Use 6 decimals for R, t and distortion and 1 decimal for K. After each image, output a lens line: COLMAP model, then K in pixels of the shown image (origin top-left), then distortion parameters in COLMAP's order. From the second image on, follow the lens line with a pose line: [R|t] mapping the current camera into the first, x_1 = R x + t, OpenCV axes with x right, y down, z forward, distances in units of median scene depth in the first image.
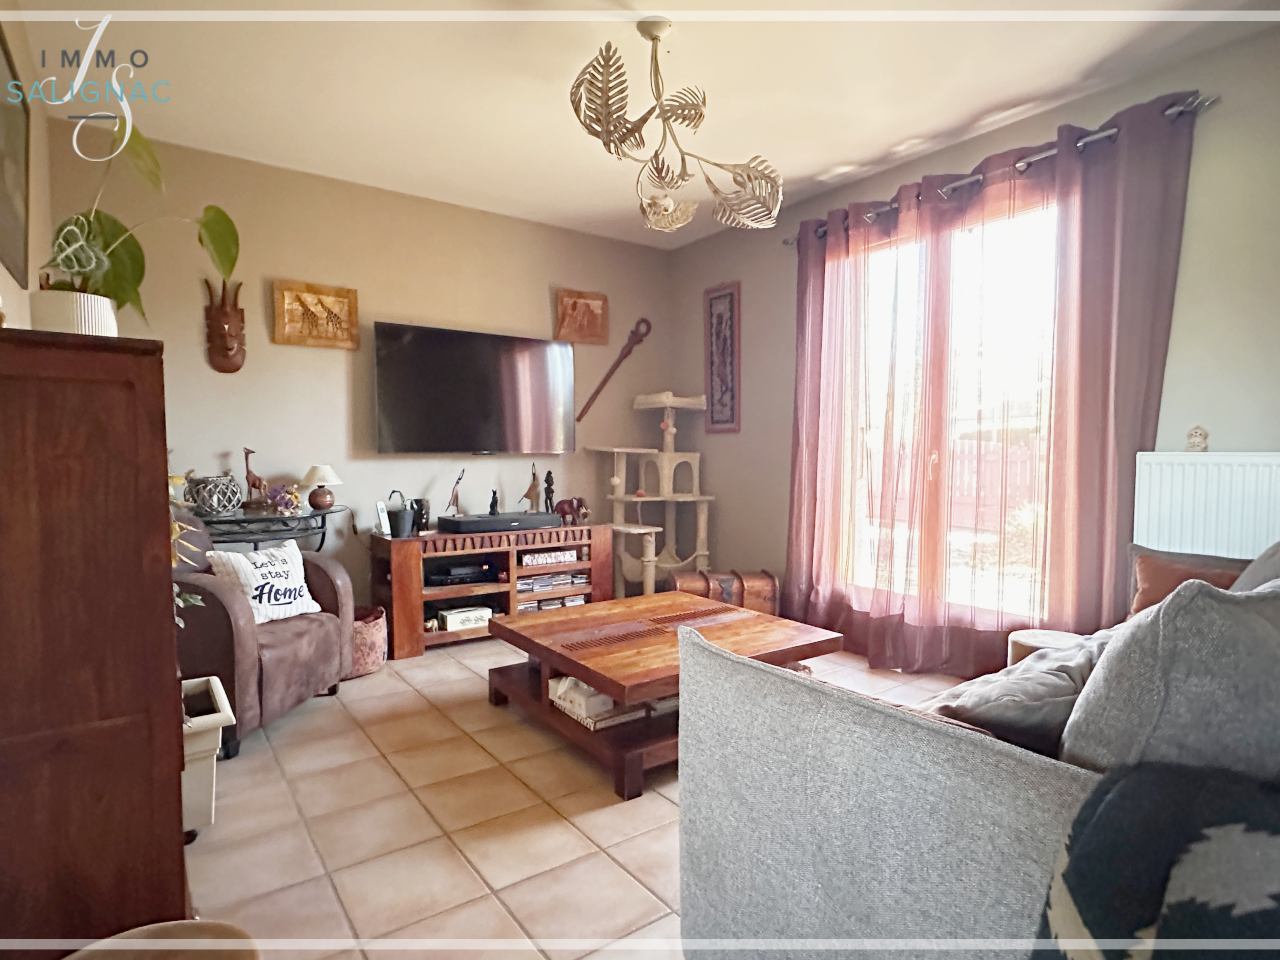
lens RADIAL K [[705.3, 0, 630.8], [0, 705.3, 485.0], [0, 0, 1]] dist [0.004943, -0.000719]
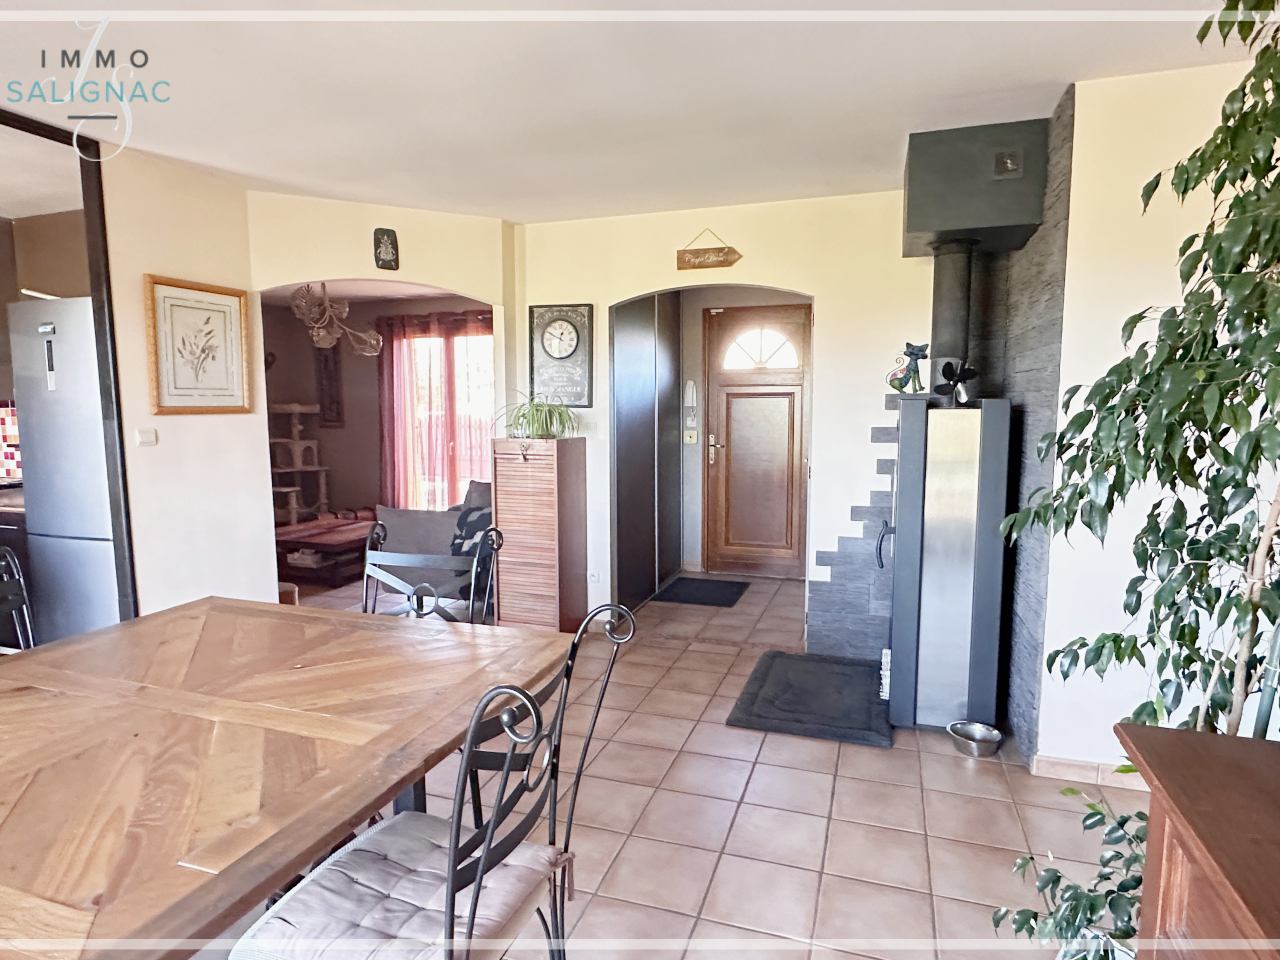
lens RADIAL K [[705.3, 0, 633.5], [0, 705.3, 480.5], [0, 0, 1]] dist [0.004943, -0.000719]
pose [[0.811150, -0.064403, 0.581281, -0.265838], [0.035810, 0.997523, 0.060549, -0.026505], [-0.583741, -0.028299, 0.811447, -0.751872]]
